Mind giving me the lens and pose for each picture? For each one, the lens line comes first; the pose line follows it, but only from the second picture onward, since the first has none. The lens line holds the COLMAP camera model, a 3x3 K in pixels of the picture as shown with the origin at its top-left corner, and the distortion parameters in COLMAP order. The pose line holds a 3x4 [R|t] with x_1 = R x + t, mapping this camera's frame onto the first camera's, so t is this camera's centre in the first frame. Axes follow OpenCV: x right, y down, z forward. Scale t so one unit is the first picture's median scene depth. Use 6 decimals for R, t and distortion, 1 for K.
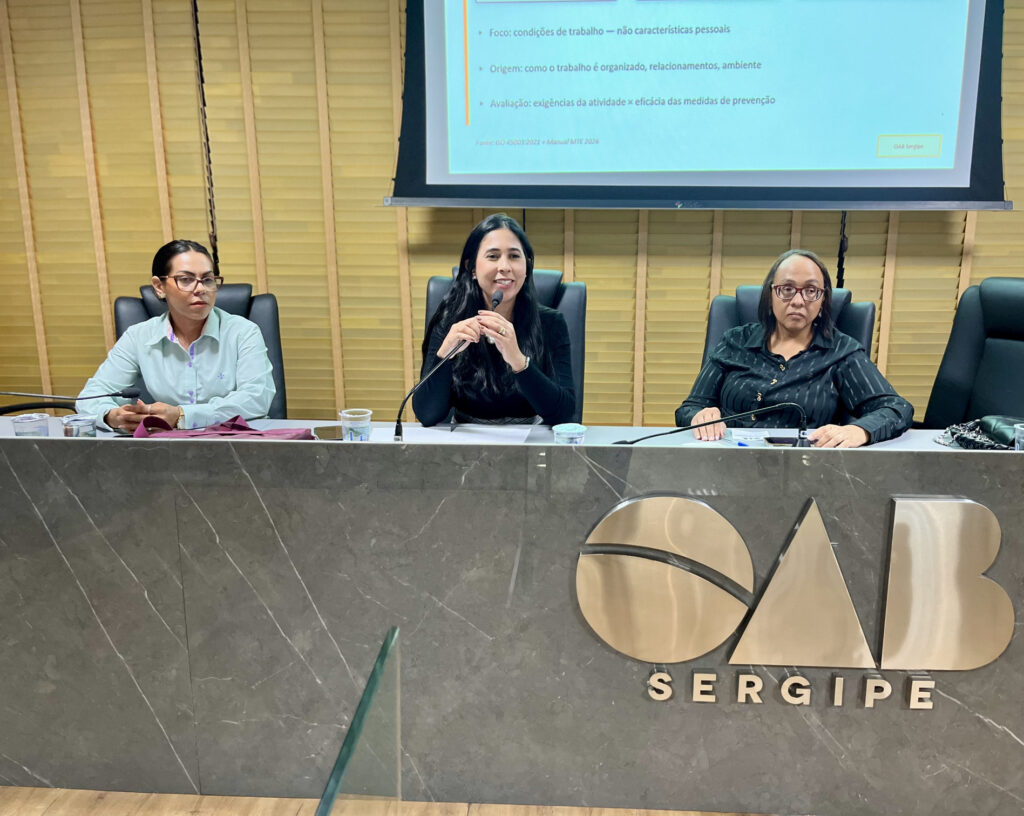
lens RADIAL K [[841.3, 0, 553.1], [0, 841.3, 404.5], [0, 0, 1]] dist [0.036733, -0.042355]
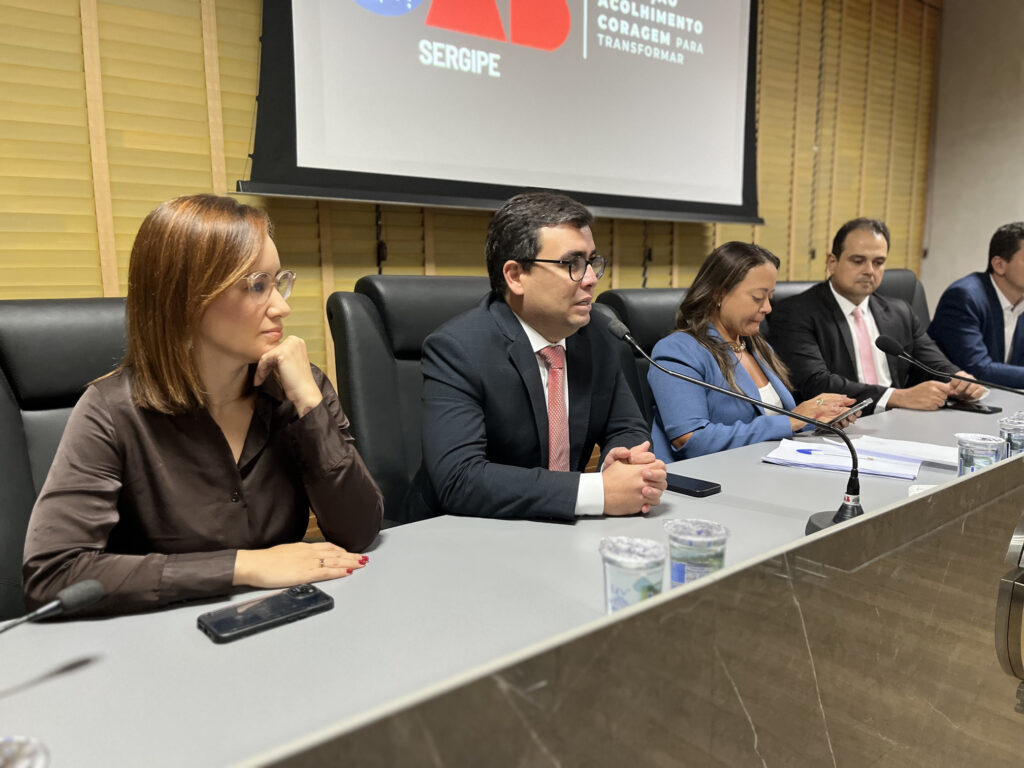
lens RADIAL K [[788.8, 0, 511.2], [0, 788.8, 387.1], [0, 0, 1]] dist [0.057602, -0.079540]
pose [[0.747709, -0.106903, 0.655364, -0.817661], [0.137580, 0.990480, 0.004601, -0.093978], [-0.649617, 0.086725, 0.755299, 0.669900]]
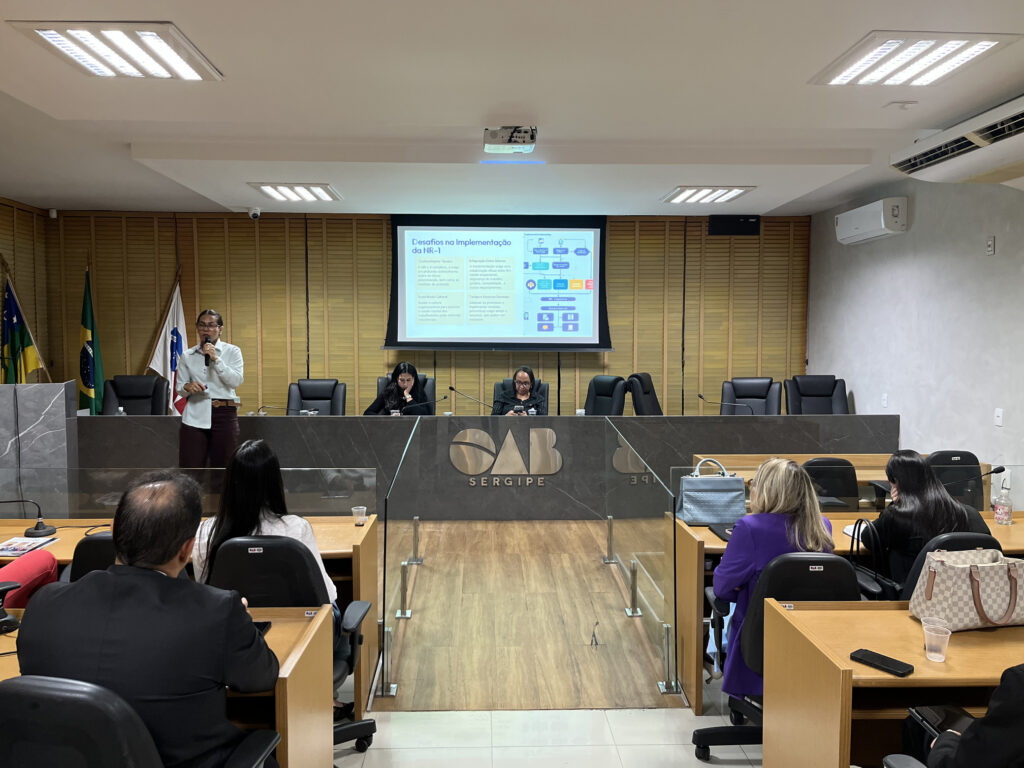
lens RADIAL K [[788.8, 0, 515.2], [0, 788.8, 389.3], [0, 0, 1]] dist [0.057602, -0.079540]
pose [[0.997398, -0.004936, 0.071919, 0.064760], [0.015453, 0.989102, -0.146421, 0.434854], [-0.070412, 0.147151, 0.986605, -2.467685]]
